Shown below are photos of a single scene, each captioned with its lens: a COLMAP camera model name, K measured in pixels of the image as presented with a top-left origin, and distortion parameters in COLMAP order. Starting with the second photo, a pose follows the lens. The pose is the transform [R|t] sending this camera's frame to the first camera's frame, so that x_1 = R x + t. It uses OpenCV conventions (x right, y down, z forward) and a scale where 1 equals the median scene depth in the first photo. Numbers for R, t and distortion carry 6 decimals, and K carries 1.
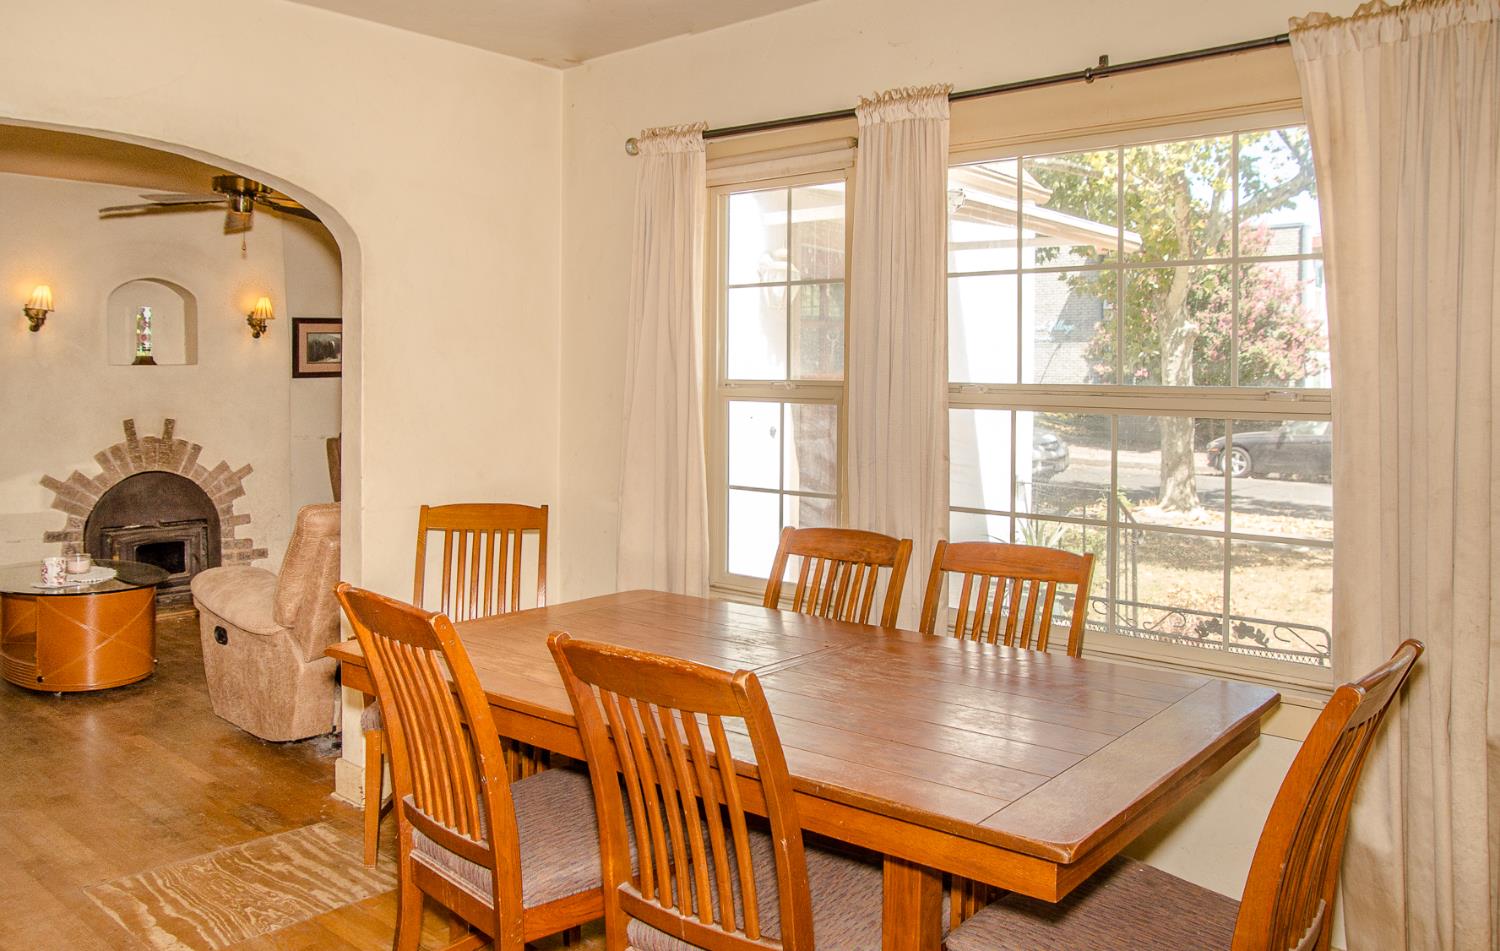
lens RADIAL K [[1174.0, 0, 747.6], [0, 1174.0, 368.3], [0, 0, 1]] dist [-0.130100, 0.392896]
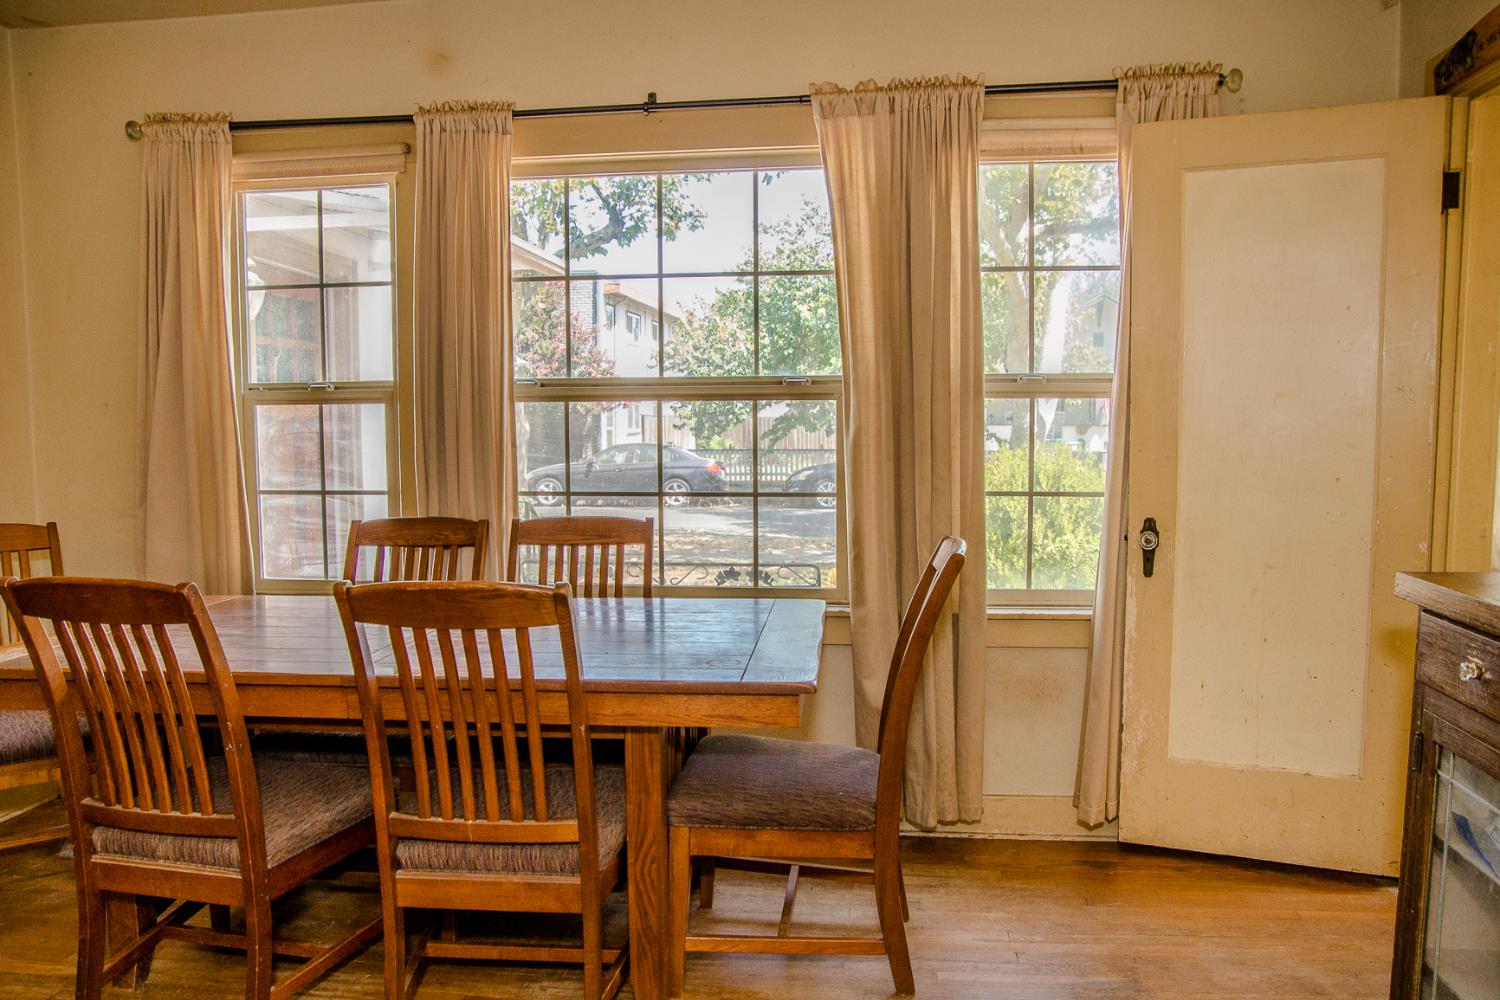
lens RADIAL K [[1170.0, 0, 750.9], [0, 1170.0, 465.2], [0, 0, 1]] dist [-0.066645, 0.084656]
pose [[0.840705, -0.044424, 0.539669, -0.220674], [0.017609, 0.998345, 0.054750, 0.036825], [-0.541208, -0.036525, 0.840095, -0.042578]]
